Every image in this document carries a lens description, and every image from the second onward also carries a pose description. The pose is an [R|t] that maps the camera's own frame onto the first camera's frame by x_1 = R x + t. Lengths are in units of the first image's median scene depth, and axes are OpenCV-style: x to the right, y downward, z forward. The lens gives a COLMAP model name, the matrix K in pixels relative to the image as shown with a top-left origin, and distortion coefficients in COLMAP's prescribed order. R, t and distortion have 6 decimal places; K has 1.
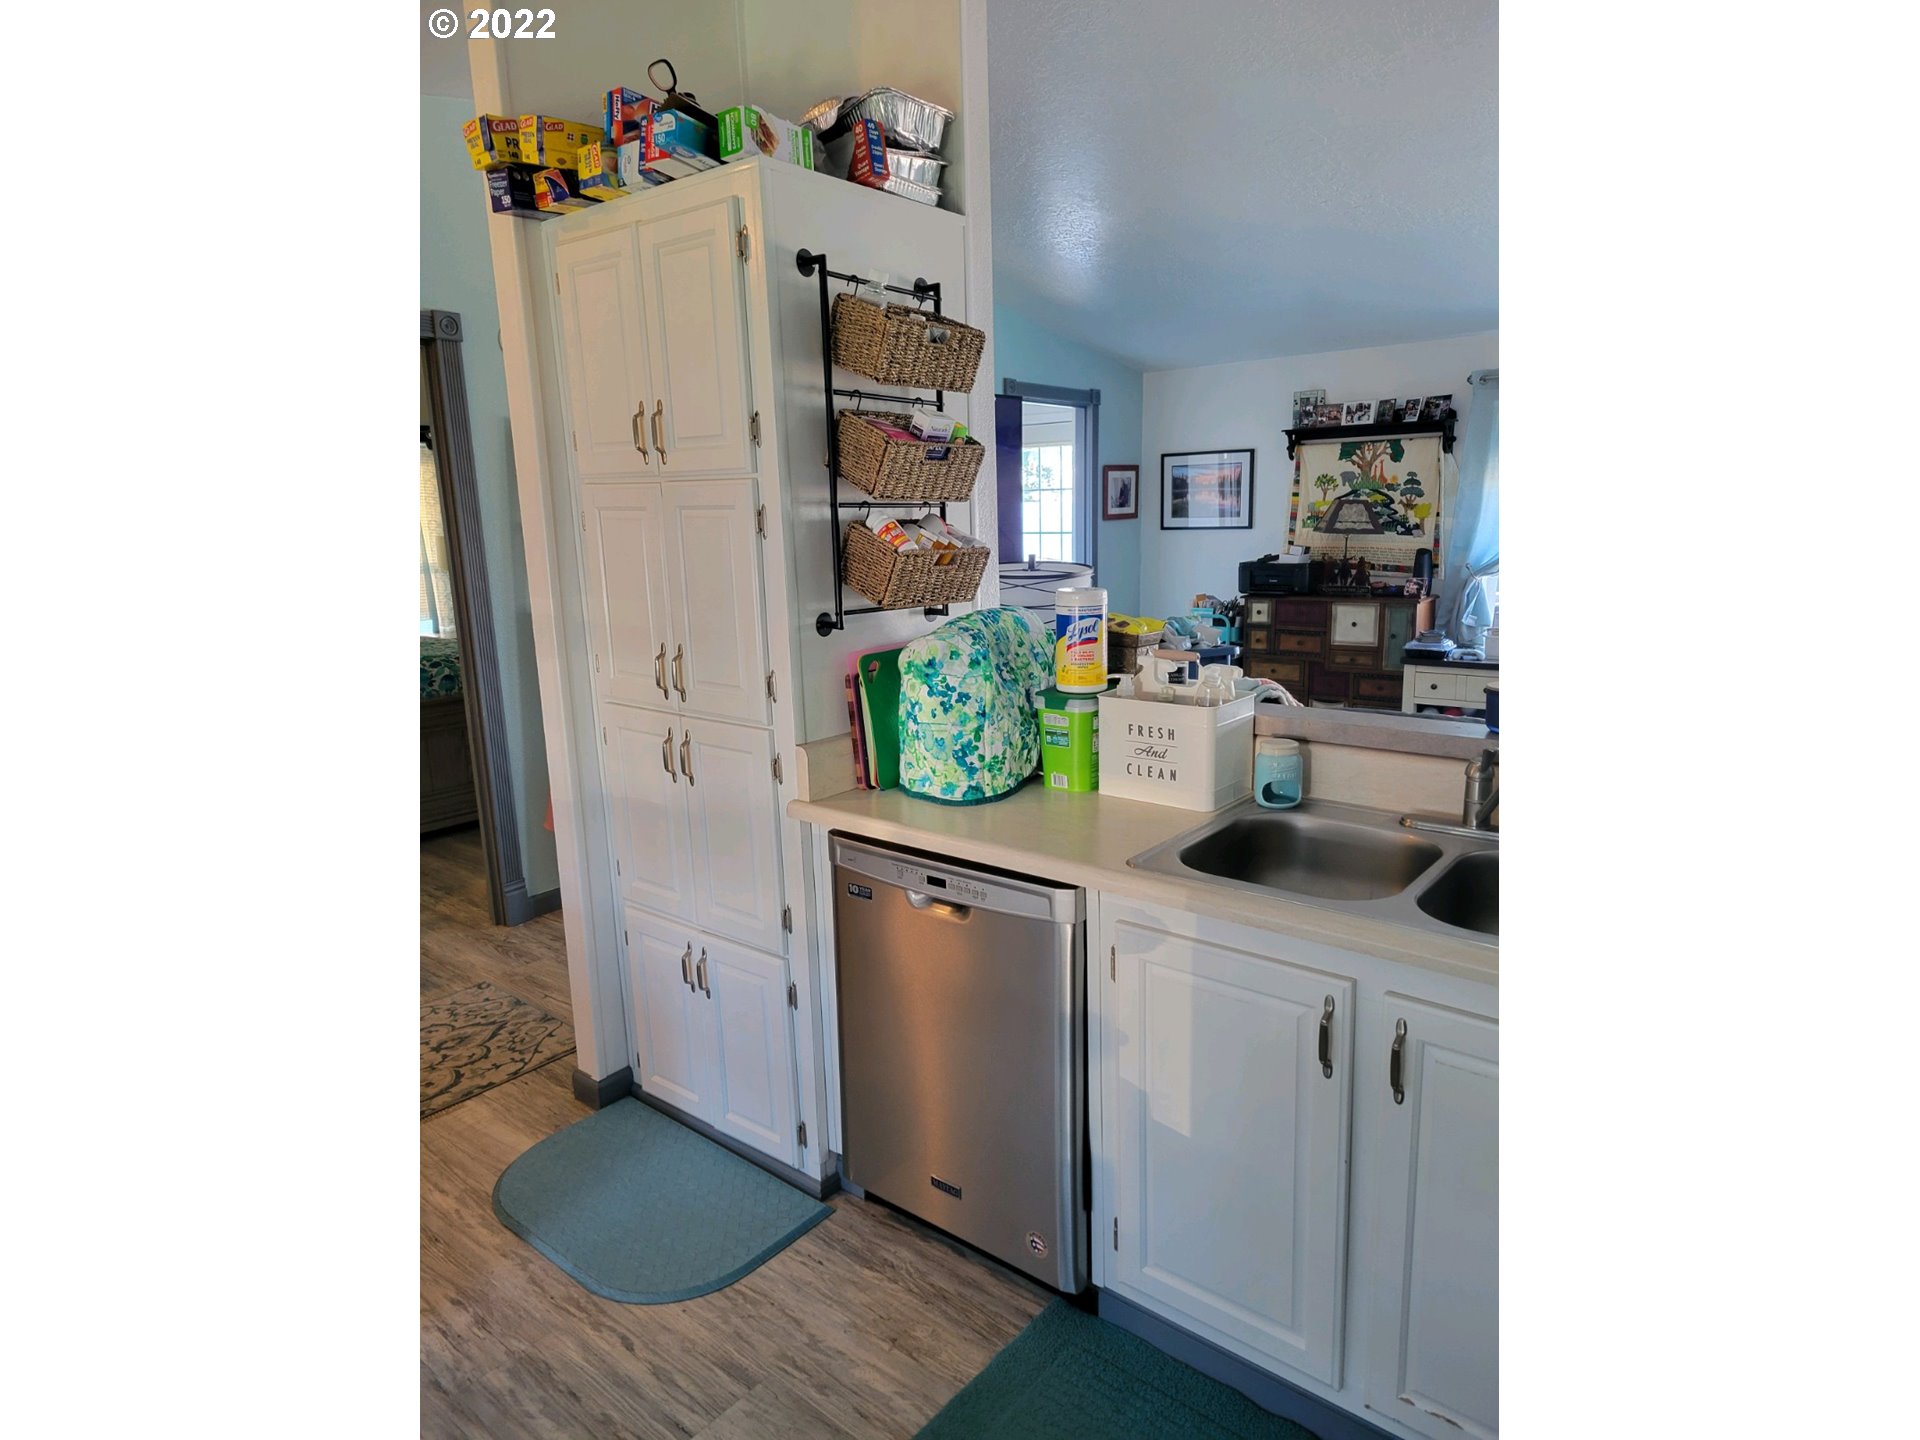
lens RADIAL K [[1065.0, 0, 976.4], [0, 1065.0, 716.6], [0, 0, 1]] dist [0.050675, -0.044979]
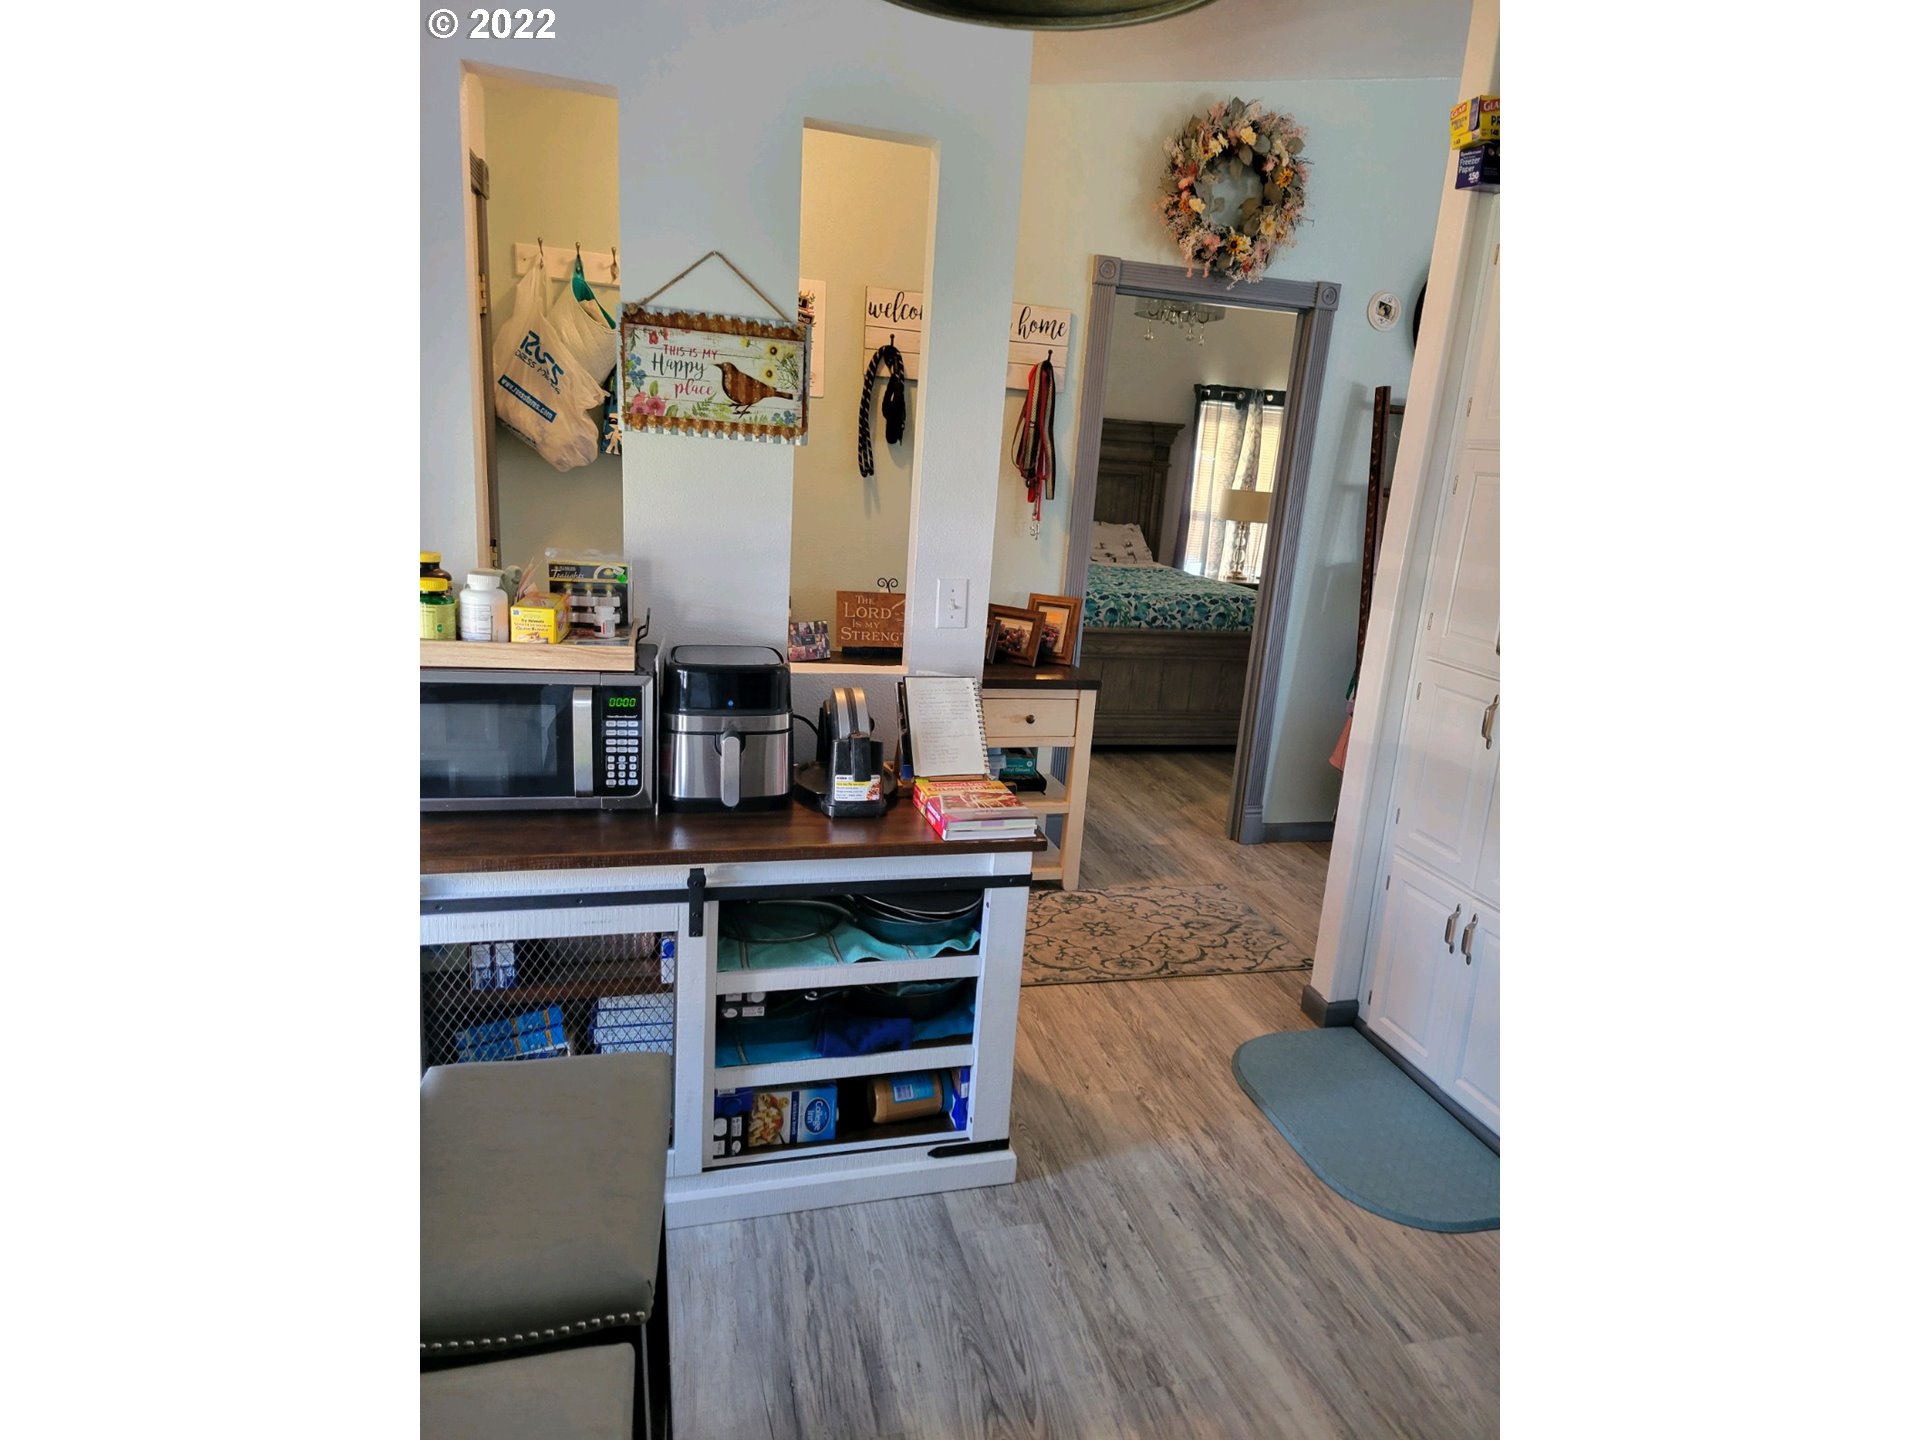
lens RADIAL K [[1065.0, 0, 976.4], [0, 1065.0, 716.6], [0, 0, 1]] dist [0.050675, -0.044979]
pose [[0.798875, 0.214188, -0.562070, -0.116277], [-0.197708, 0.976034, 0.090933, 0.039589], [0.568076, 0.038482, 0.822076, -0.128941]]
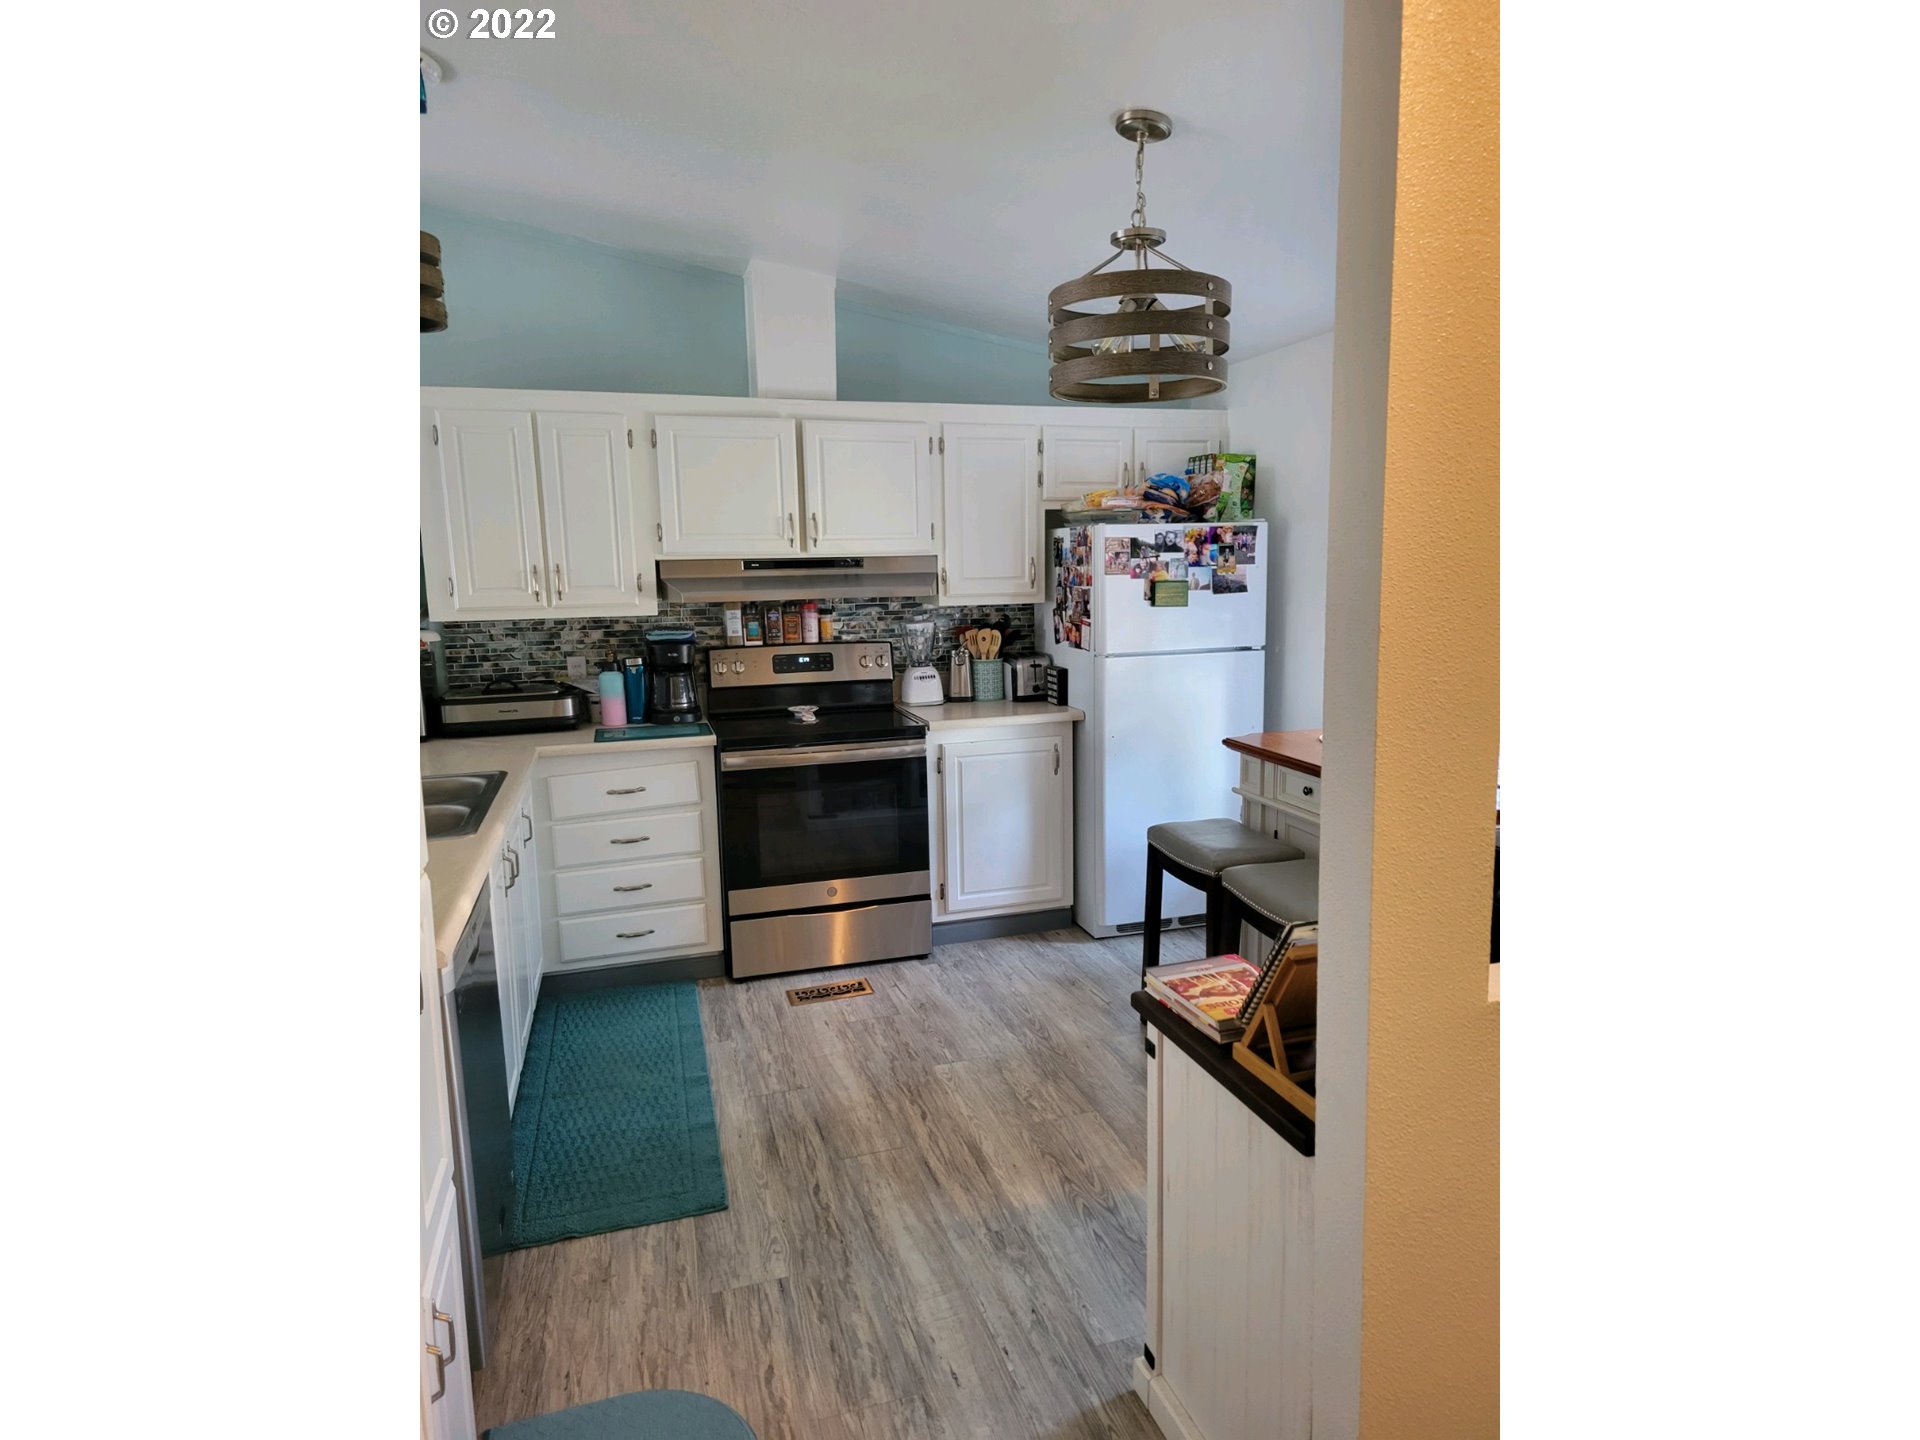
lens RADIAL K [[1118.4, 0, 972.9], [0, 1118.4, 716.7], [0, 0, 1]] dist [0.056343, -0.054661]
pose [[-0.829315, -0.049904, 0.556549, -0.986539], [0.137727, 0.947020, 0.290144, -0.280057], [-0.541542, 0.317272, -0.778505, 1.438770]]
